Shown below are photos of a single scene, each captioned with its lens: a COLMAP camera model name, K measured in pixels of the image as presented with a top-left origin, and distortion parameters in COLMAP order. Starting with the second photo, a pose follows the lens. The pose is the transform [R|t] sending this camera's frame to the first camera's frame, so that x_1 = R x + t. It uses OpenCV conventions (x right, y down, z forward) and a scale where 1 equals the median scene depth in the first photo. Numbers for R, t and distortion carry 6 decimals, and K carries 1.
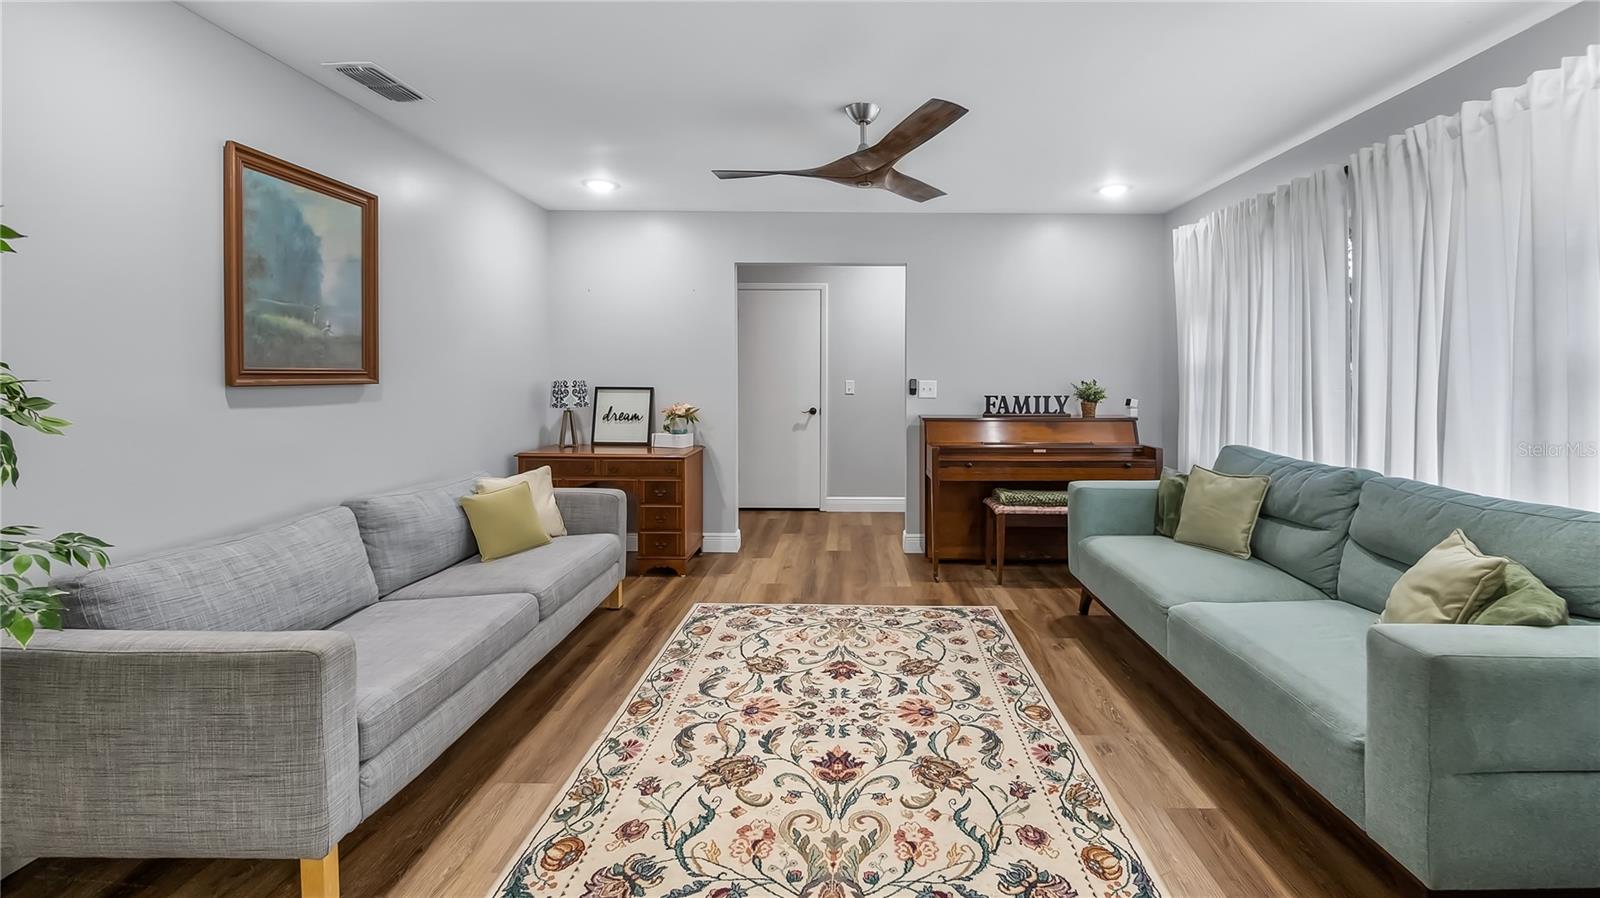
lens RADIAL K [[643.2, 0, 862.8], [0, 643.2, 385.5], [0, 0, 1]] dist [-0.001313, -0.000083]
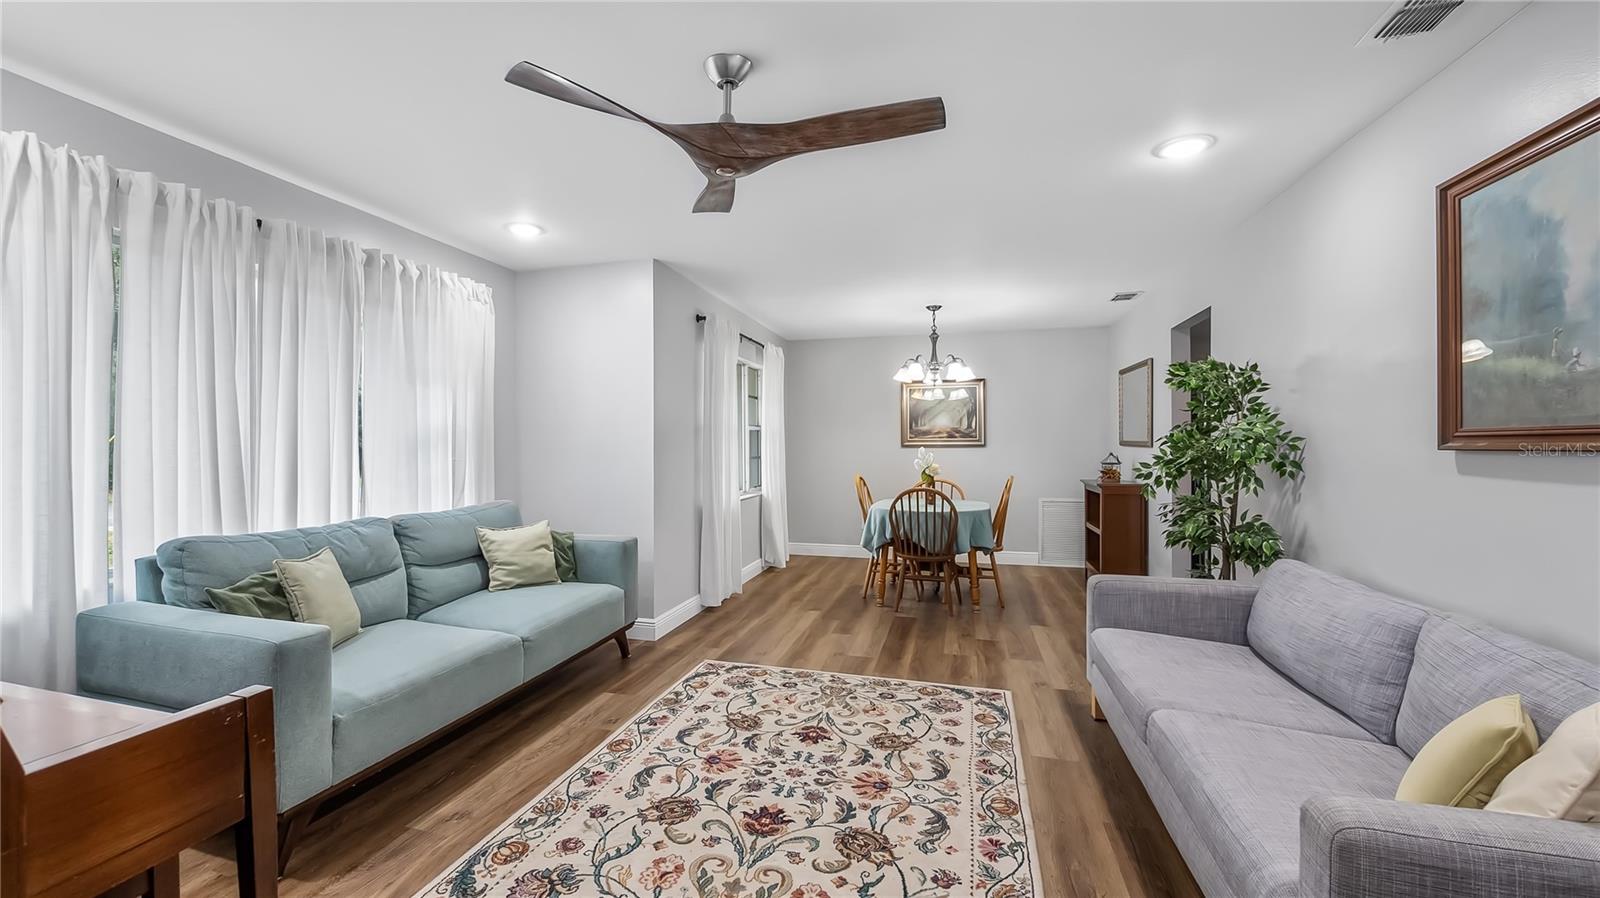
lens RADIAL K [[655.9, 0, 767.2], [0, 655.9, 444.4], [0, 0, 1]] dist [-0.000860, -0.000049]
pose [[-0.952780, -0.000226, 0.303660, -0.272307], [0.004505, 0.999879, 0.014880, -0.019583], [-0.303626, 0.015545, -0.952664, 1.746399]]
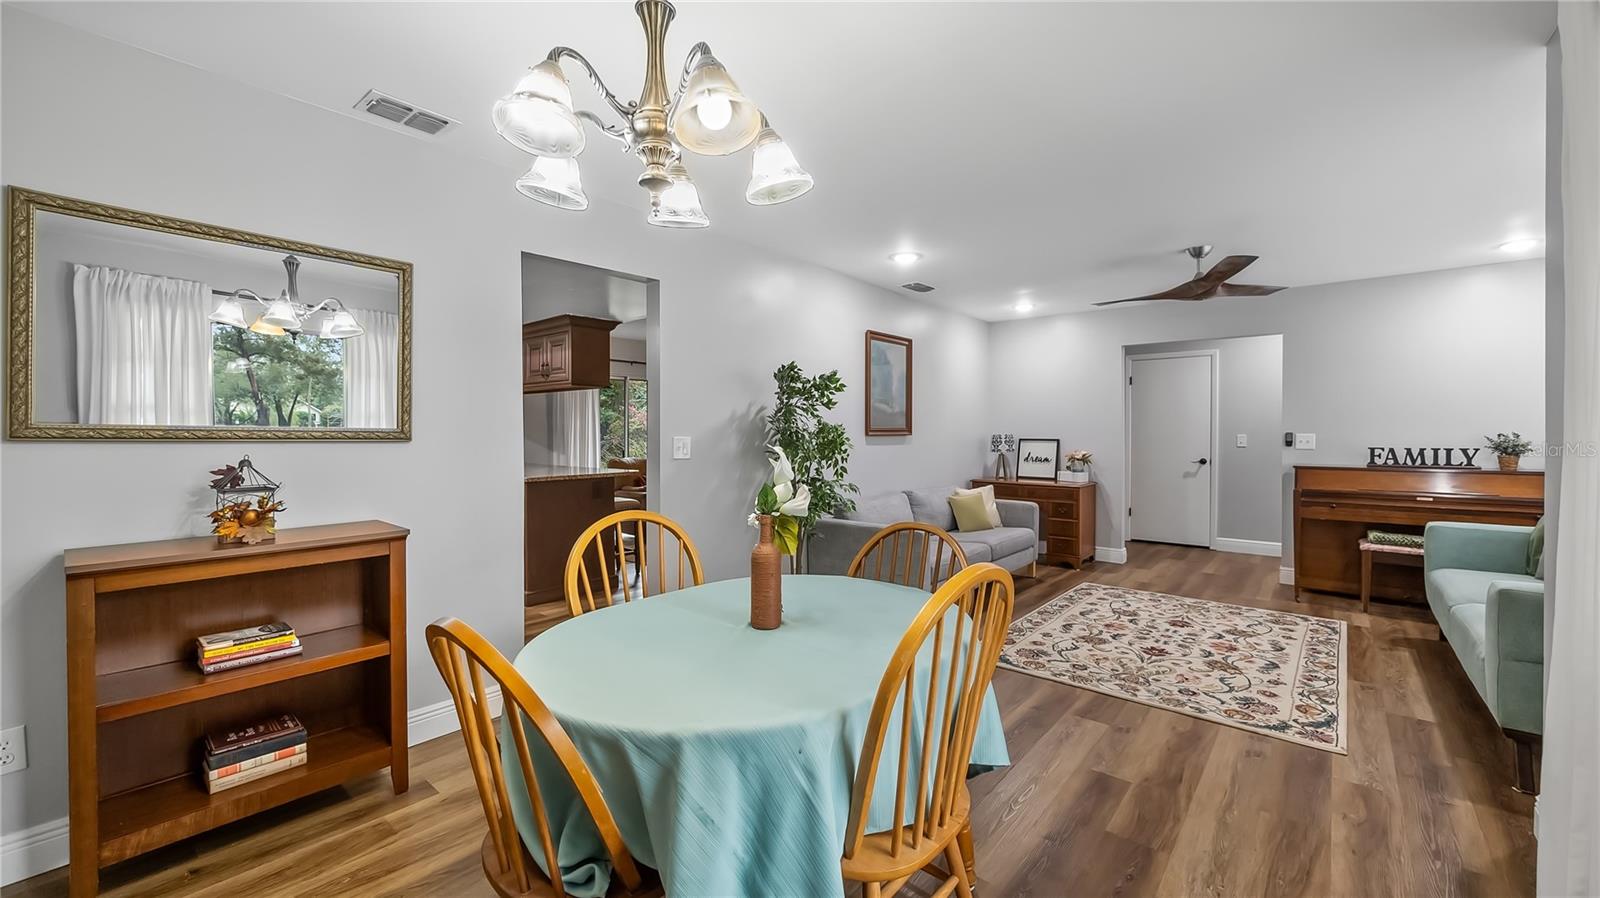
lens RADIAL K [[644.0, 0, 803.6], [0, 644.0, 442.2], [0, 0, 1]] dist [-0.001061, 0.000006]
pose [[0.757622, 0.006038, -0.652666, 0.285666], [-0.006777, 0.999976, 0.001384, 0.018948], [0.652659, 0.003374, 0.757645, -0.728082]]
